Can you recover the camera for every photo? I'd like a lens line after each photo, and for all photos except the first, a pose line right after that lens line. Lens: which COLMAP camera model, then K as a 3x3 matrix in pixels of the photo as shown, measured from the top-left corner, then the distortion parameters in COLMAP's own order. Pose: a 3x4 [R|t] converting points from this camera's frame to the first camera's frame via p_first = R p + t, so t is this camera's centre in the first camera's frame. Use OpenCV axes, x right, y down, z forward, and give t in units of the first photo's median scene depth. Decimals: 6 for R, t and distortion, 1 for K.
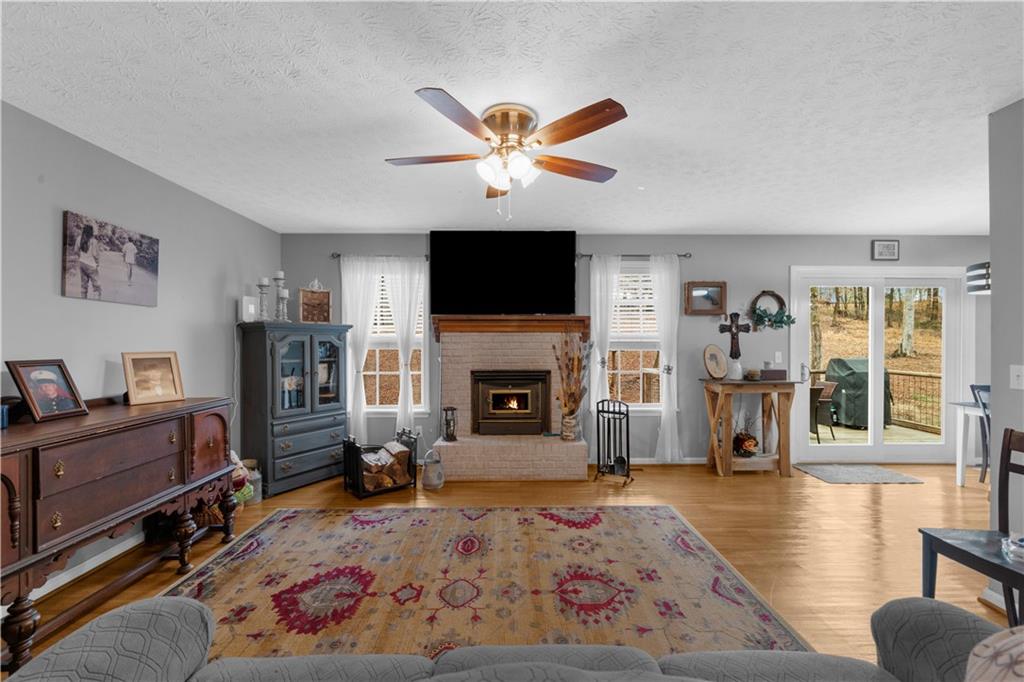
lens RADIAL K [[444.4, 0, 512.2], [0, 444.4, 341.7], [0, 0, 1]] dist [0.002856, 0.000230]
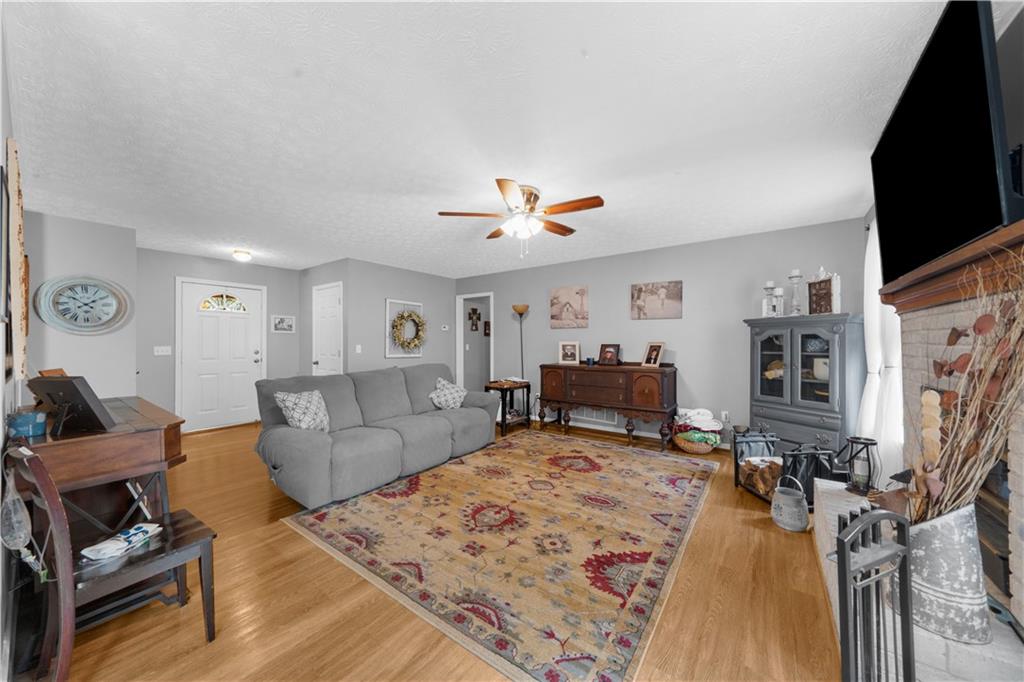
lens RADIAL K [[350.3, 0, 512.8], [0, 350.3, 340.8], [0, 0, 1]] dist [-0.000429, -0.000008]
pose [[-0.601121, -0.003247, -0.799151, 0.900196], [0.003384, 0.999972, -0.006608, 0.026470], [0.799151, -0.006677, -0.601093, 1.539847]]
